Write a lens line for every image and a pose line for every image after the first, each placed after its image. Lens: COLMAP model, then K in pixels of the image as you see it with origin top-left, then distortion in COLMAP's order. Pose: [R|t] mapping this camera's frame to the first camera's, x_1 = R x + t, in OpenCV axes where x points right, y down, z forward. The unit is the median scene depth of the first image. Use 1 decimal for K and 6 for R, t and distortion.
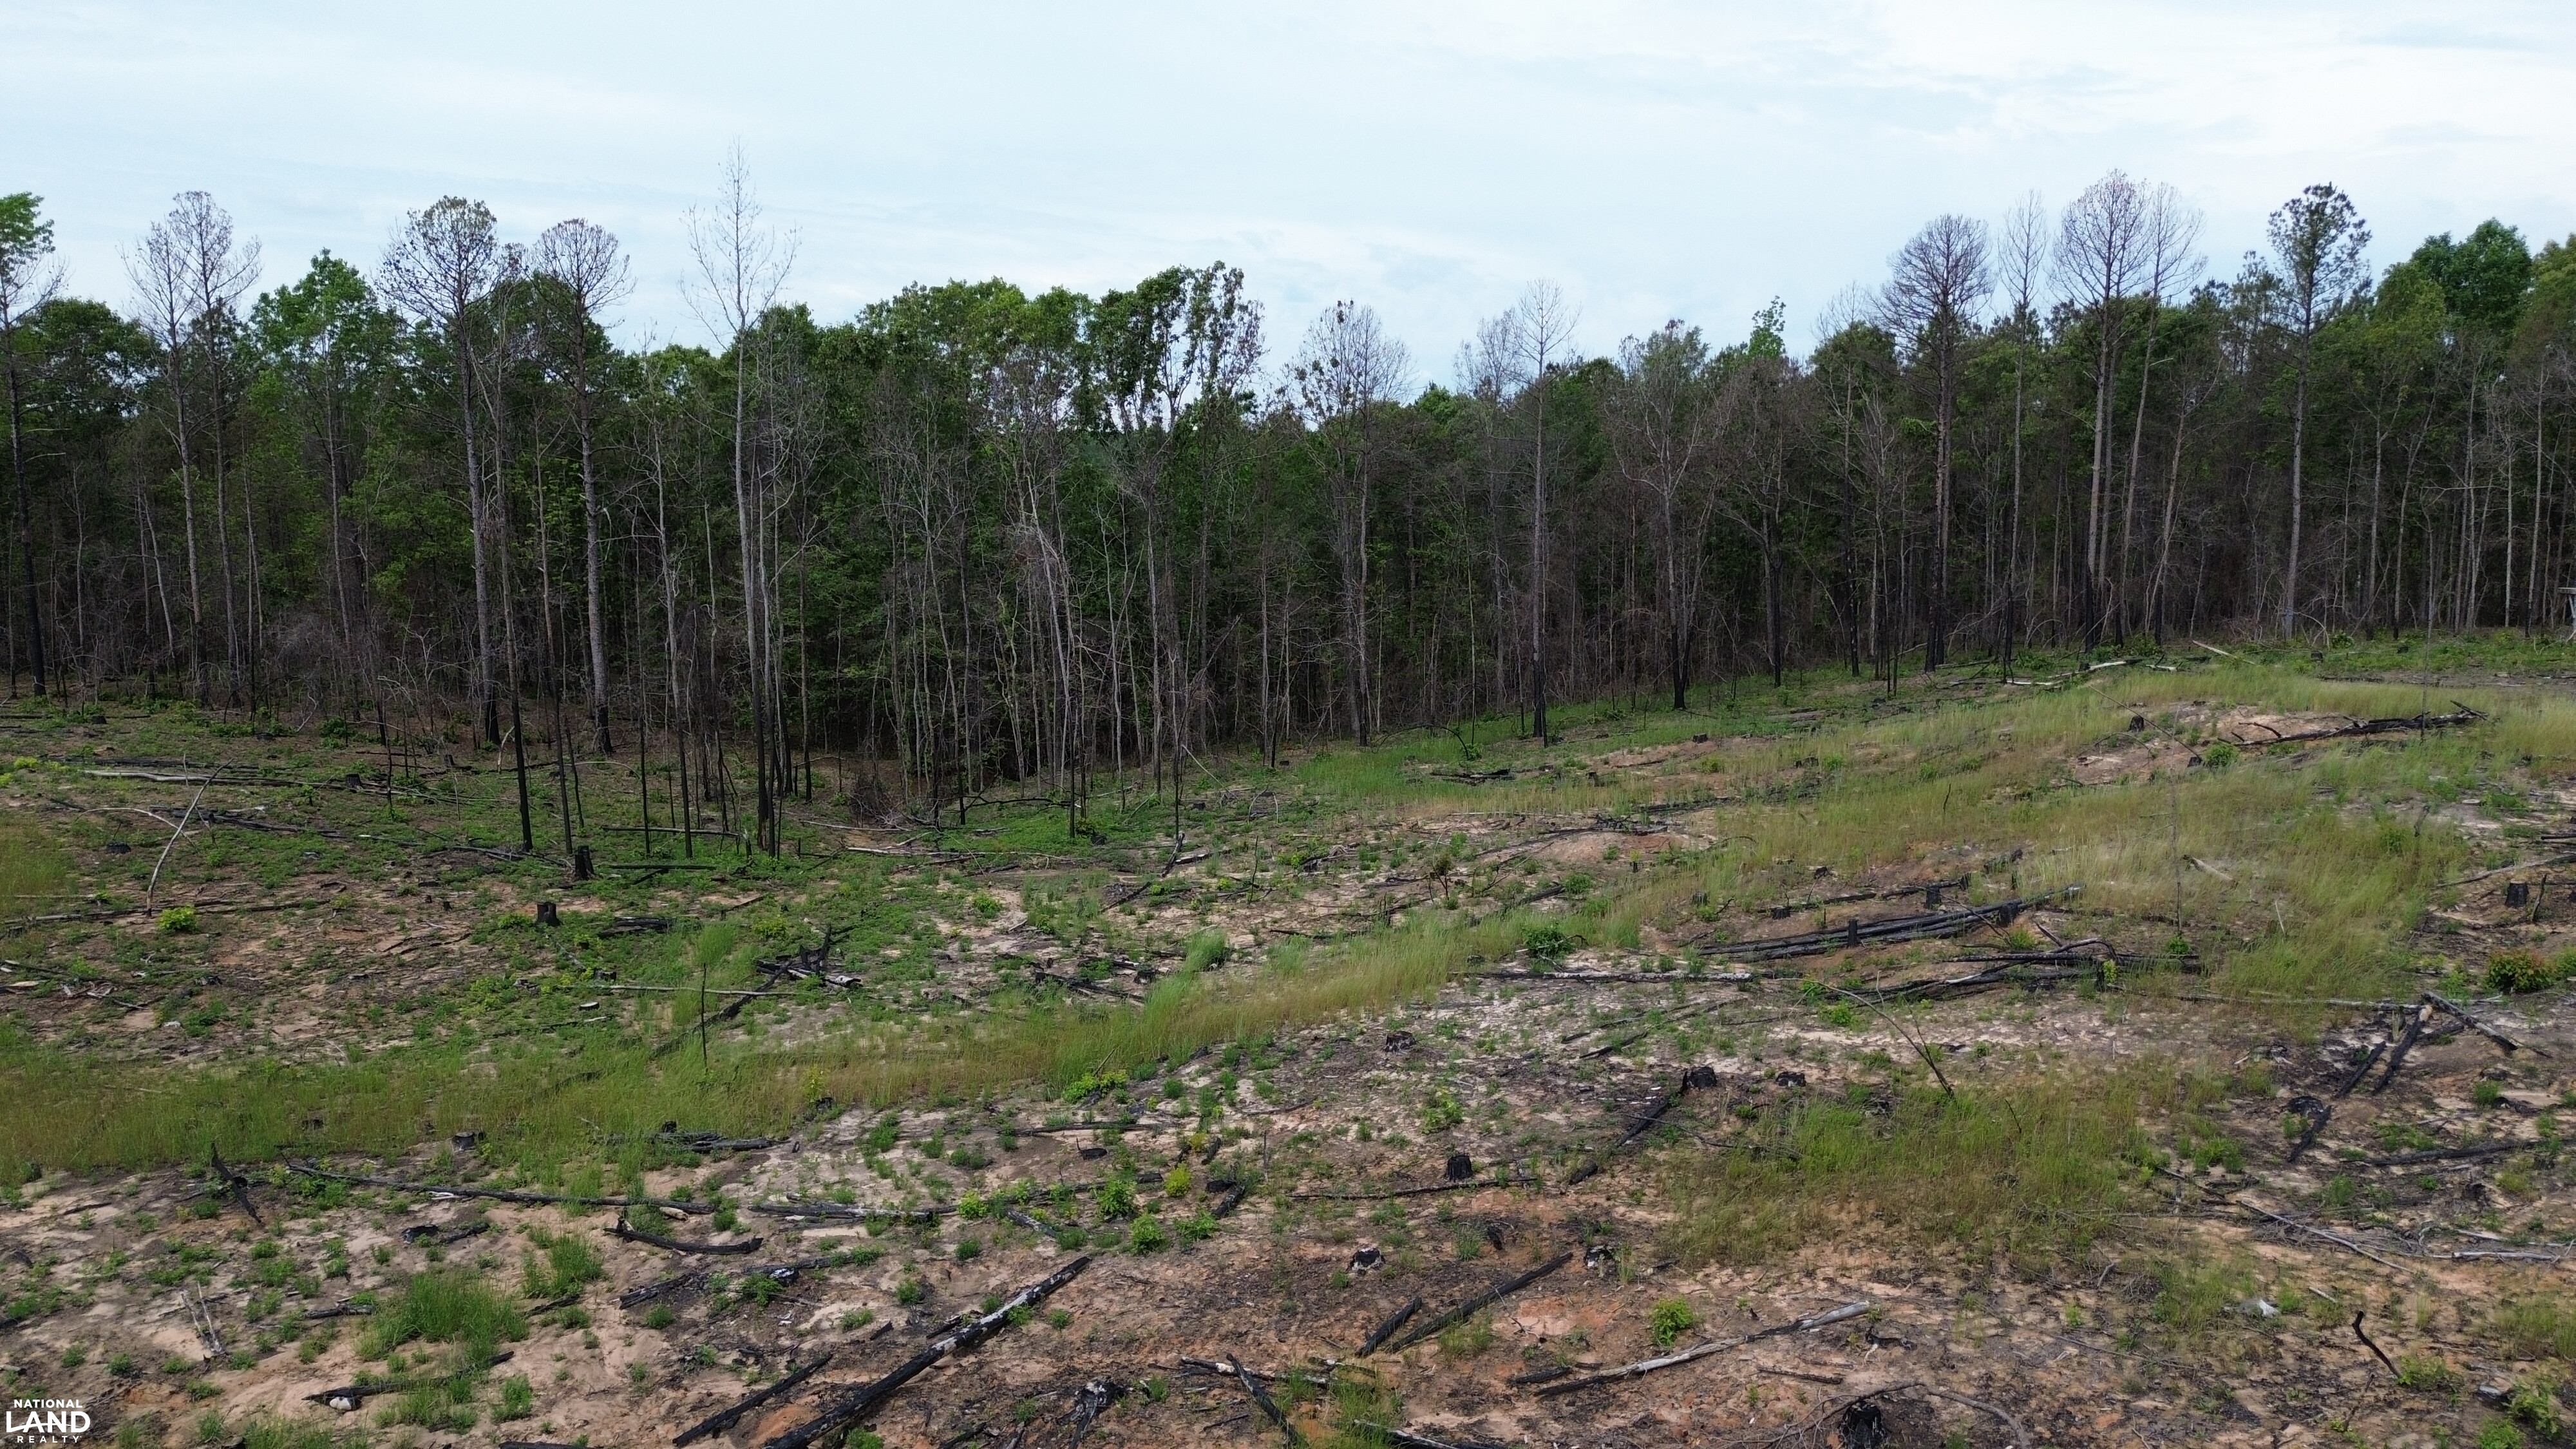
lens RADIAL K [[1739.7, 0, 1298.0], [0, 1739.7, 731.5], [0, 0, 1]] dist [0.061281, -0.061759]
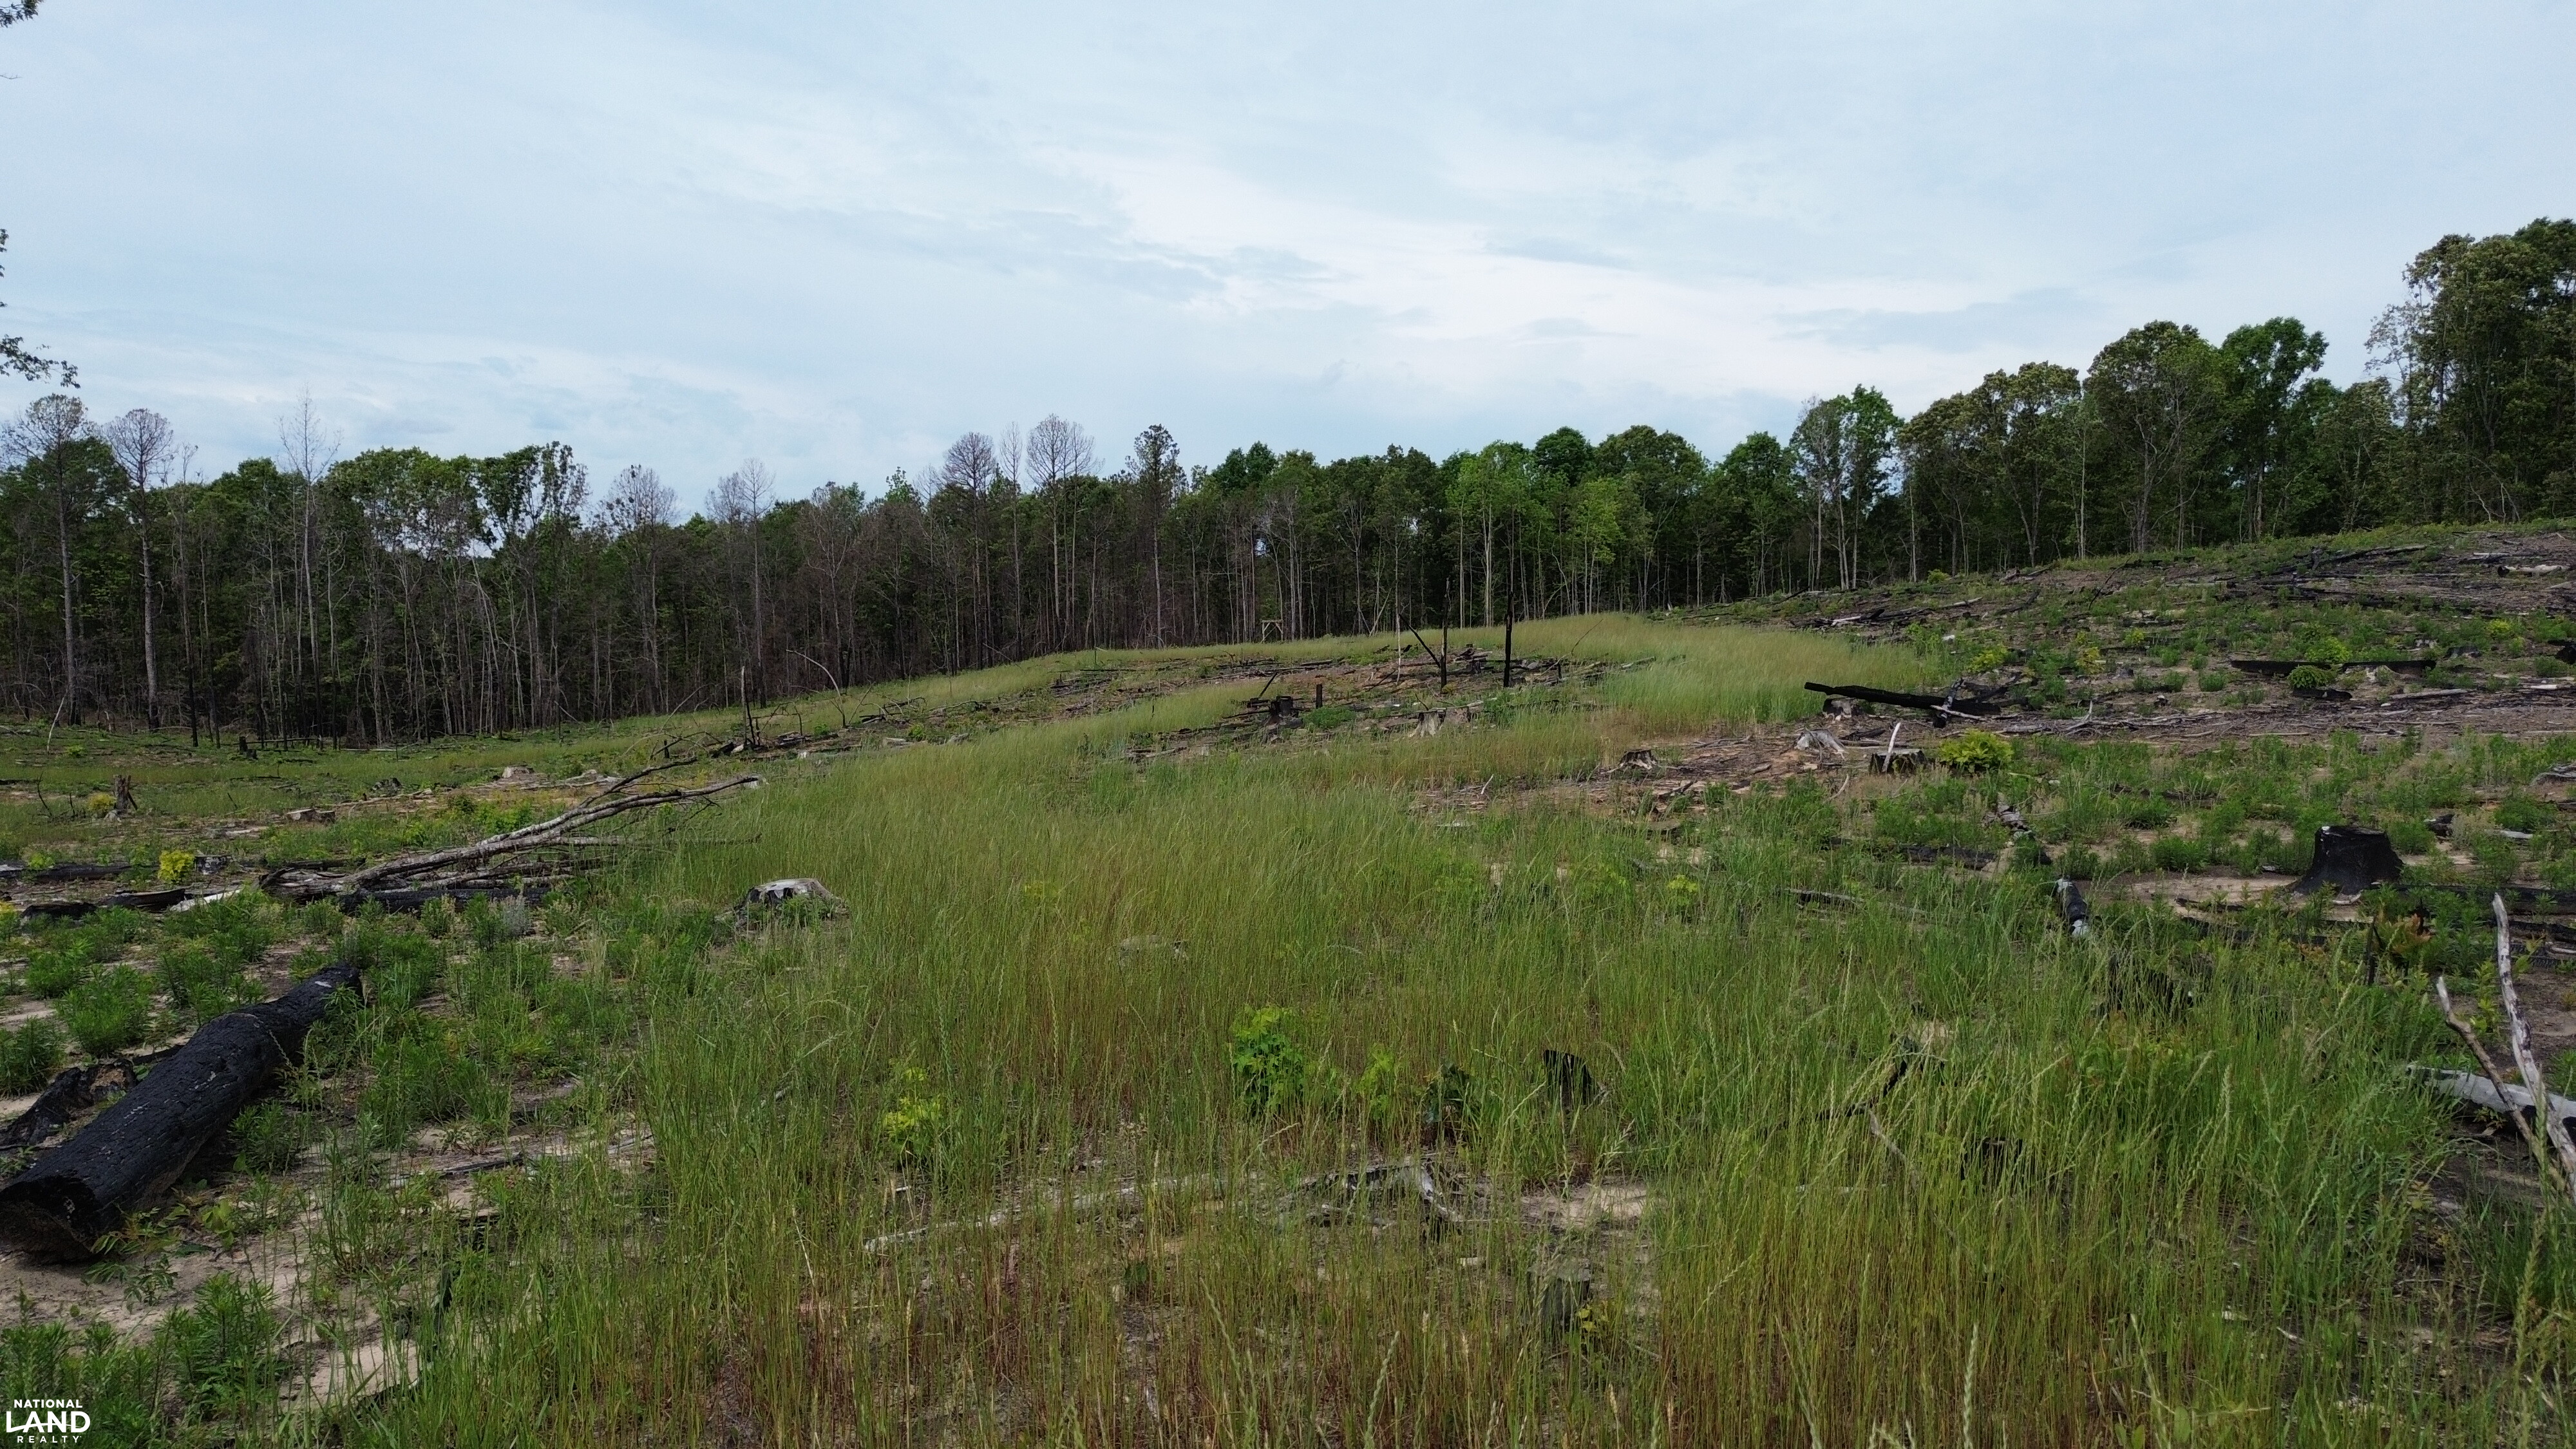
lens RADIAL K [[1739.7, 0, 1298.0], [0, 1739.7, 731.5], [0, 0, 1]] dist [0.061281, -0.061759]
pose [[0.921902, -0.035418, 0.385802, -0.048819], [0.064757, 0.995890, -0.063316, 0.172055], [-0.381974, 0.083355, 0.920406, -0.844373]]
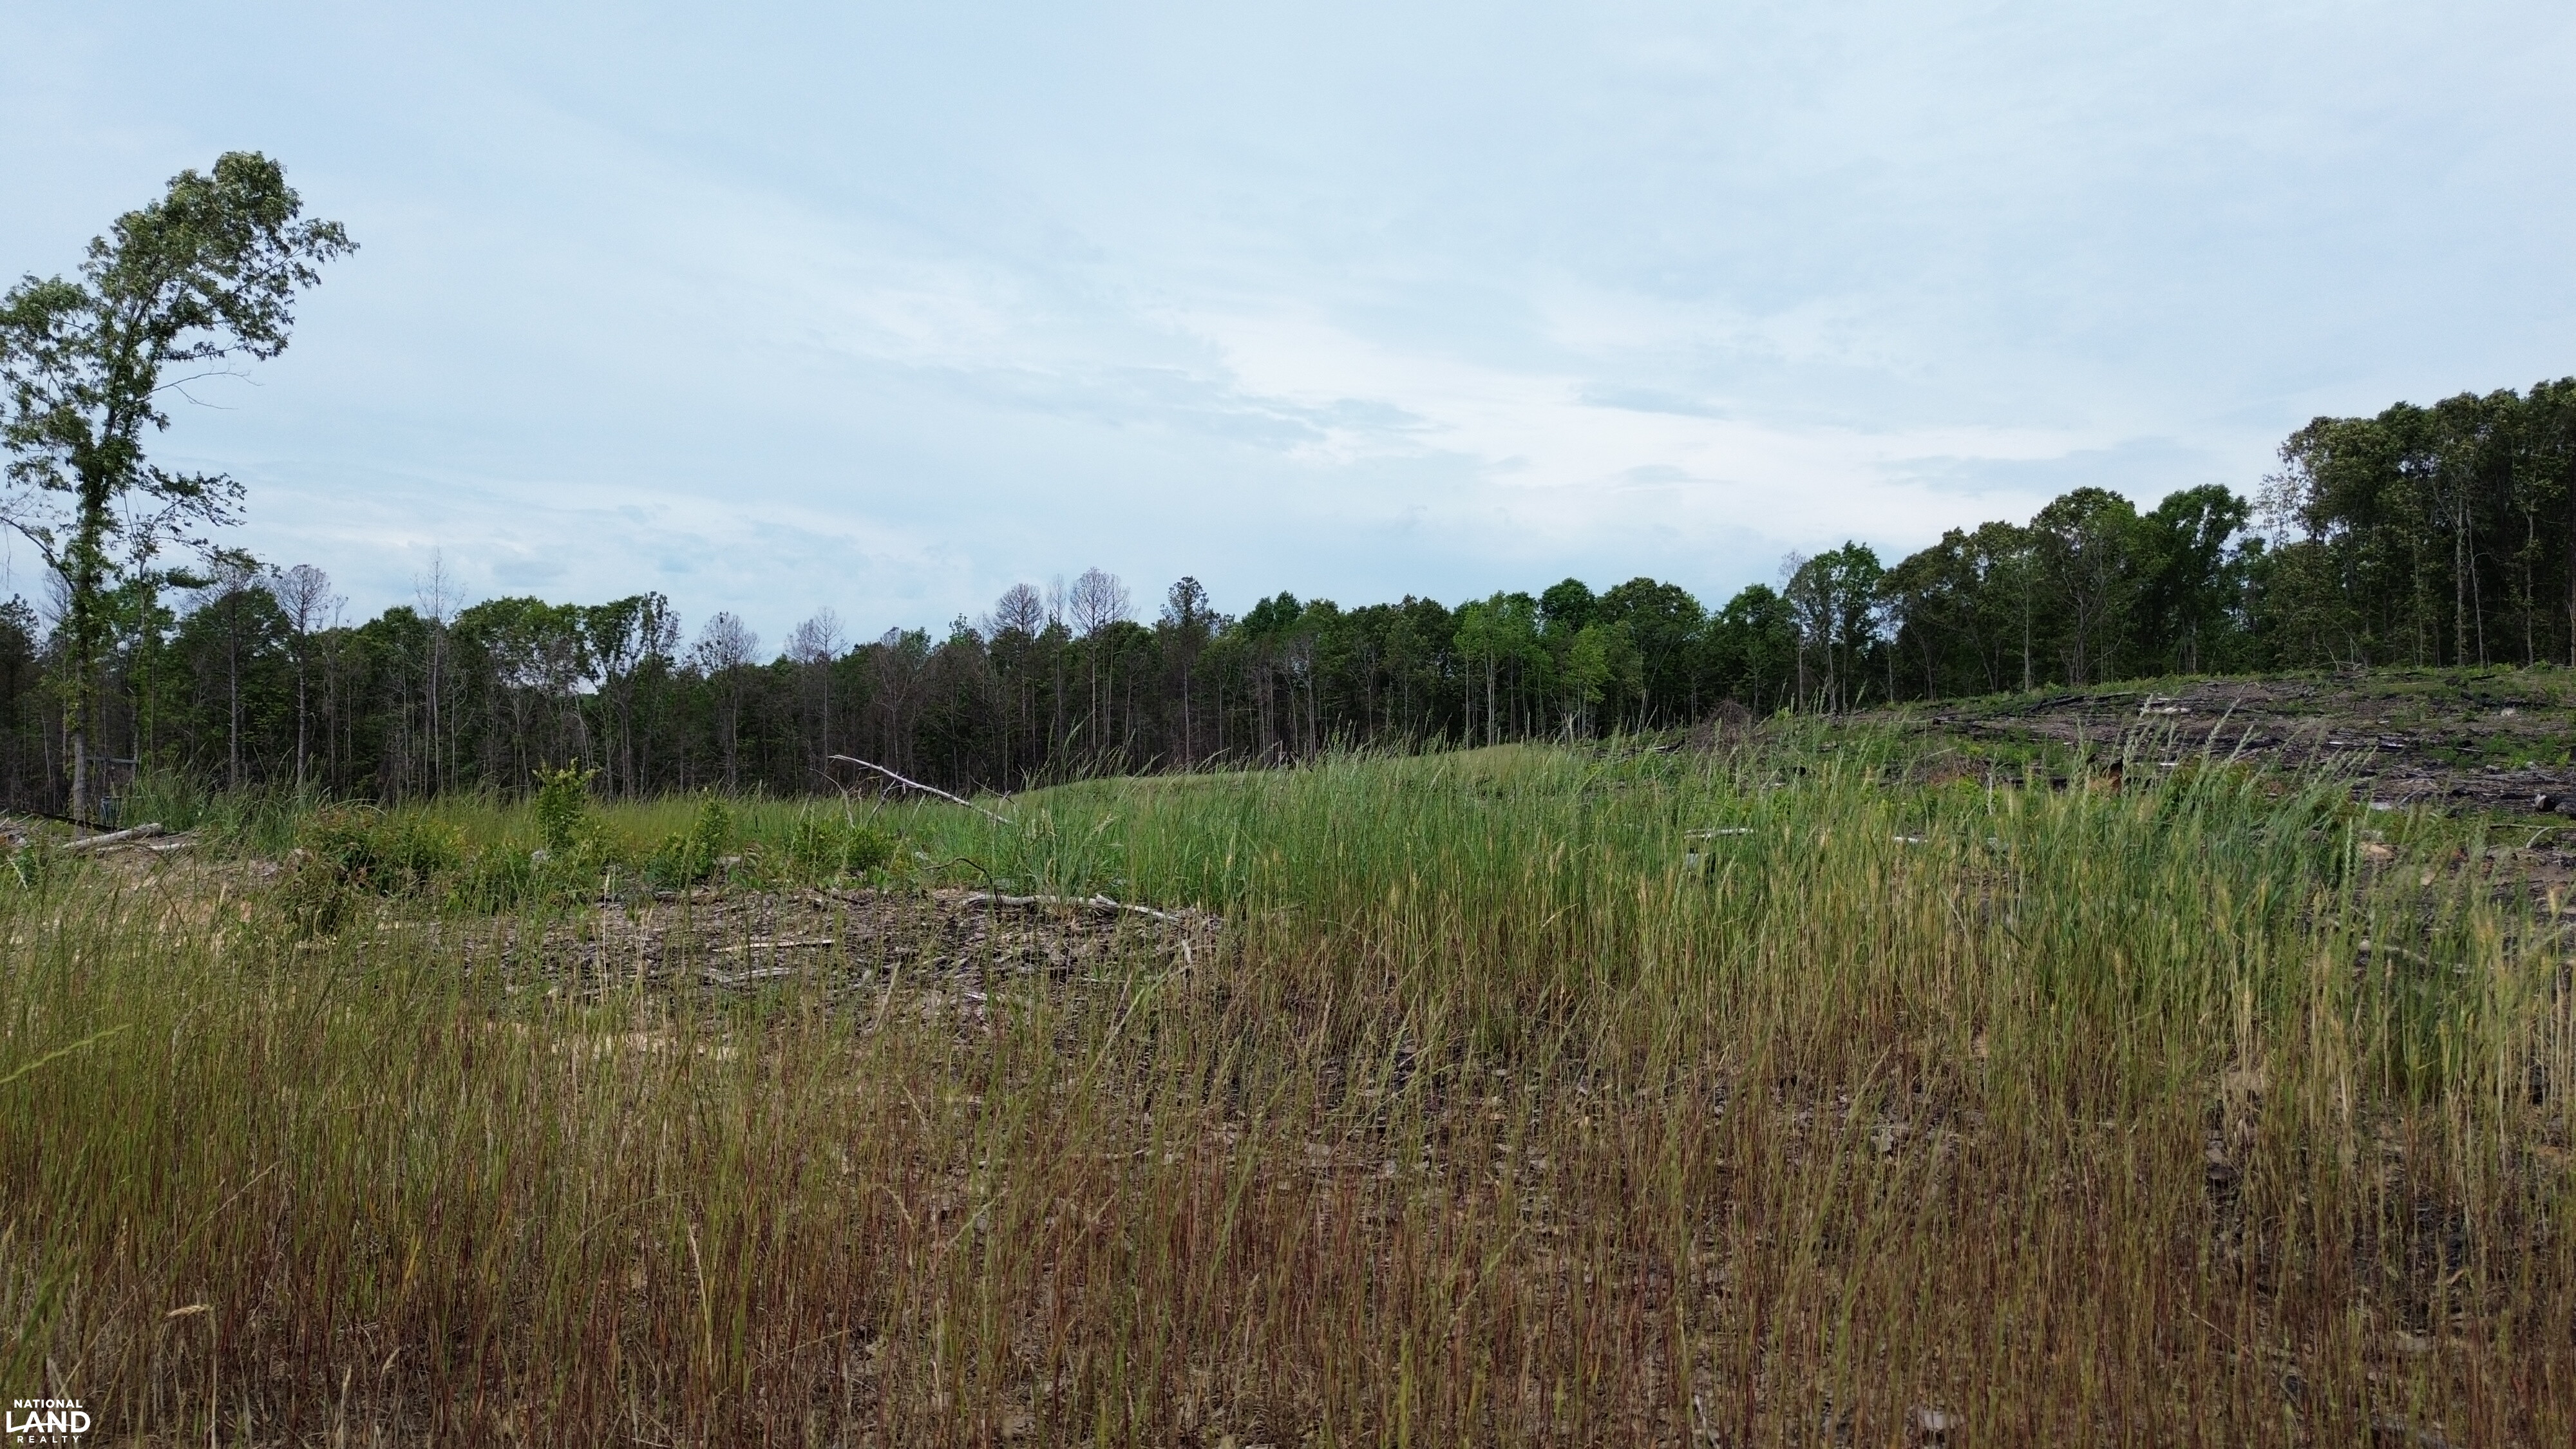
lens RADIAL K [[1739.7, 0, 1298.0], [0, 1739.7, 731.5], [0, 0, 1]] dist [0.061281, -0.061759]
pose [[0.945205, 0.002679, 0.326465, -0.005473], [0.047841, 0.988035, -0.146620, 0.207375], [-0.322952, 0.154205, 0.933768, -1.035758]]
